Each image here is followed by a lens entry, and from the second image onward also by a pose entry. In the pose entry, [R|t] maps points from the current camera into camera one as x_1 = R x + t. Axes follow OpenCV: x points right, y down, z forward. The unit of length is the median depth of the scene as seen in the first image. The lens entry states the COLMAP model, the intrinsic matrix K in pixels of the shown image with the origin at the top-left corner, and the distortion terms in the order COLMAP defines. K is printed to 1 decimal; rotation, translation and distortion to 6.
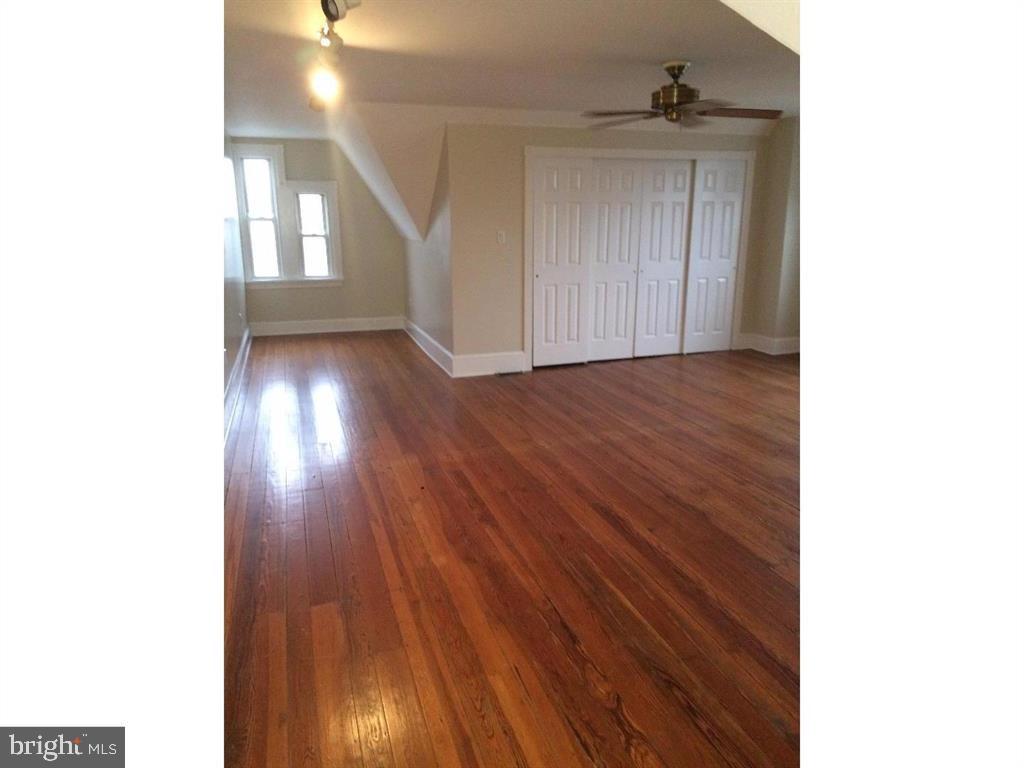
lens RADIAL K [[675.3, 0, 513.5], [0, 675.3, 380.0], [0, 0, 1]] dist [0.108416, -0.115925]
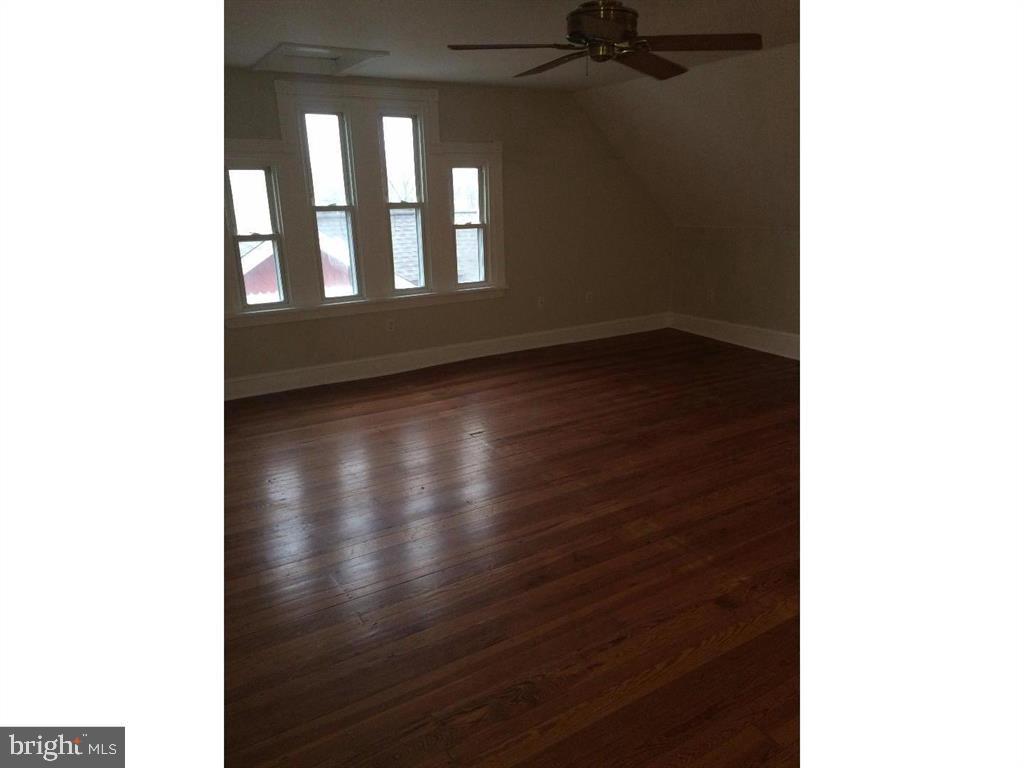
lens RADIAL K [[670.4, 0, 512.0], [0, 670.4, 384.0], [0, 0, 1]] dist [-0.079520, -0.000107]
pose [[-0.247067, -0.237006, 0.939567, -0.384256], [0.251386, 0.920752, 0.298364, -0.266246], [-0.935822, 0.309910, -0.167908, 1.193745]]
